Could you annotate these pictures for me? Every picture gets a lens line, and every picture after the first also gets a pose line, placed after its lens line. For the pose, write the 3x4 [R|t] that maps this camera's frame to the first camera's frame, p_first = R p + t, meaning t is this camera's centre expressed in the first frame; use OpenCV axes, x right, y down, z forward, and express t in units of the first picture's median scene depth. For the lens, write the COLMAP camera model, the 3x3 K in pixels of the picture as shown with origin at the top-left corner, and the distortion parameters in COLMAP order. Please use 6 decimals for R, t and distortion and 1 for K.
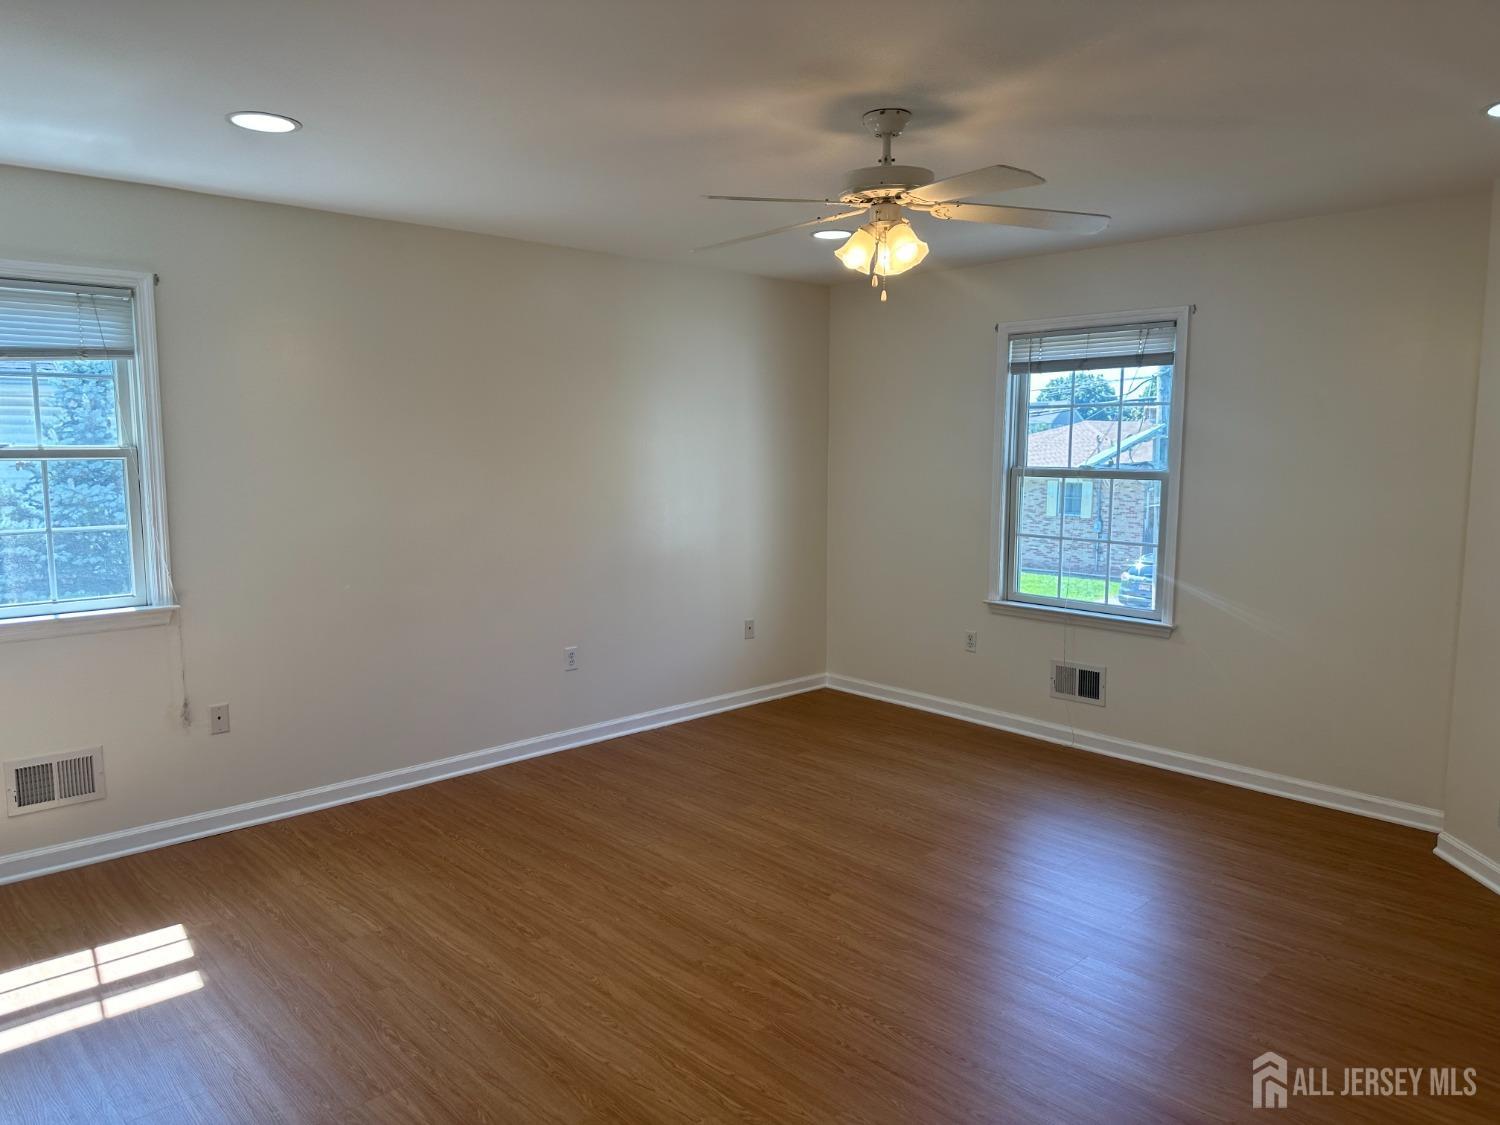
lens RADIAL K [[1045.5, 0, 741.3], [0, 1045.5, 563.0], [0, 0, 1]] dist [0.056722, -0.079032]
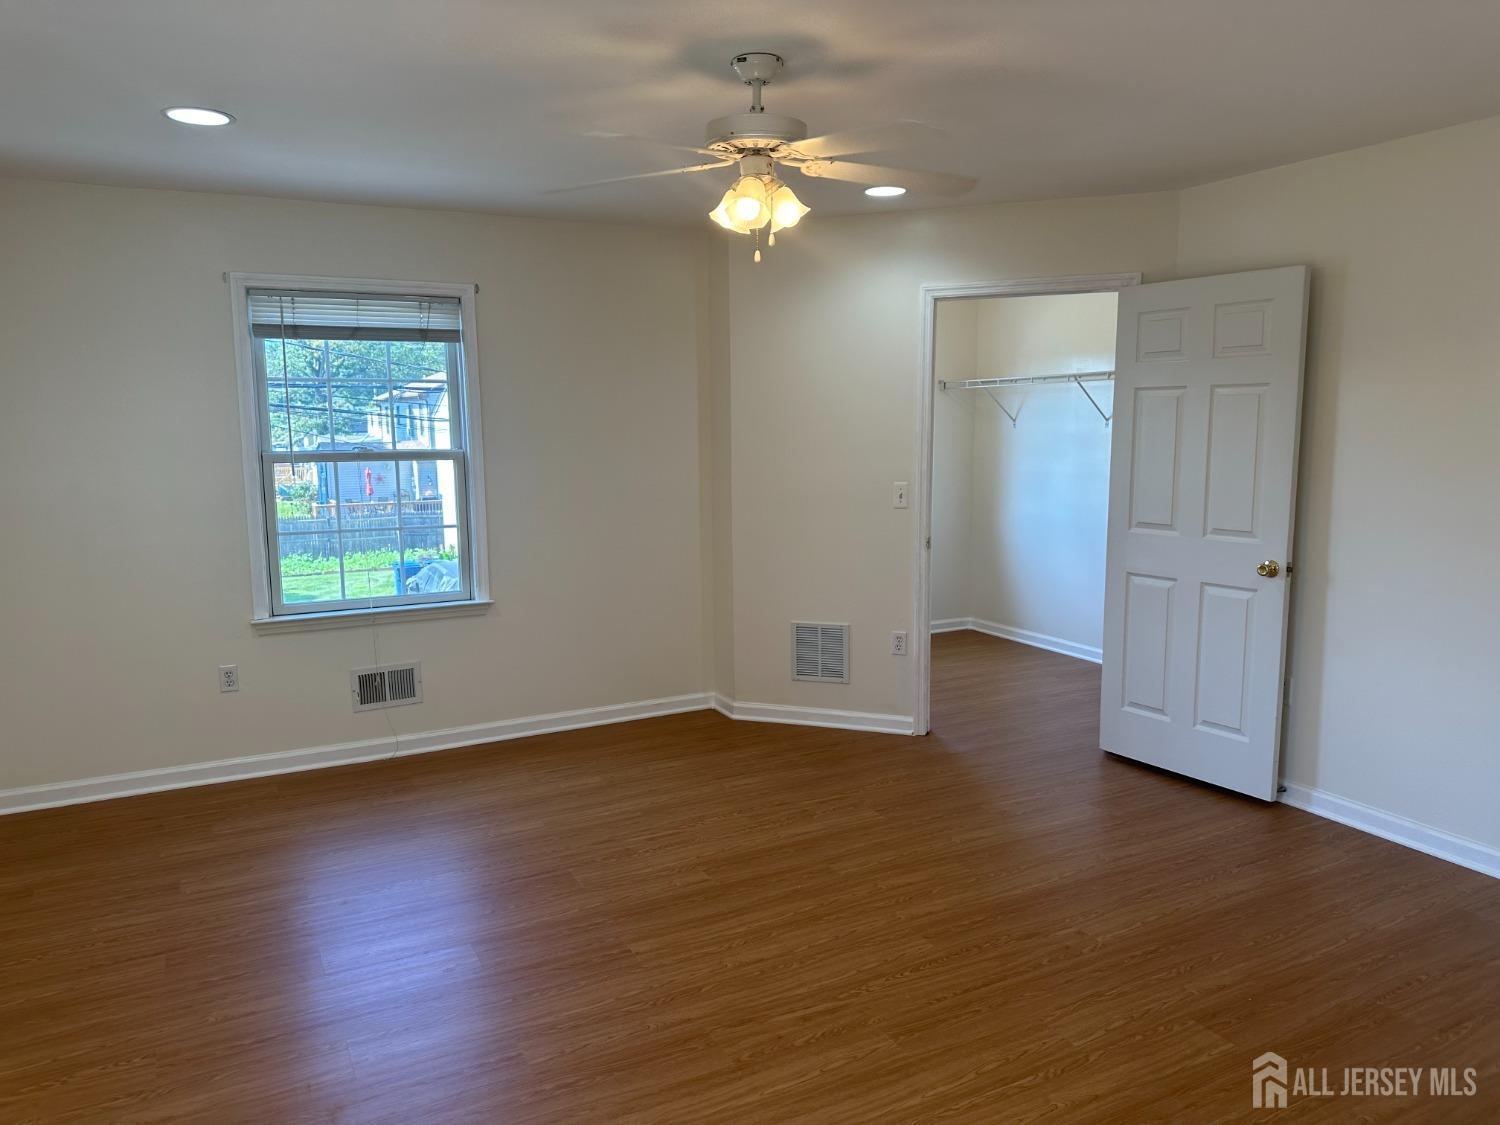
lens RADIAL K [[1045.5, 0, 736.6], [0, 1045.5, 562.8], [0, 0, 1]] dist [0.056722, -0.079032]
pose [[0.274123, -0.131933, 0.952602, -0.486415], [0.129363, 0.986601, 0.099416, -0.046539], [-0.952954, 0.095979, 0.287517, 0.477911]]
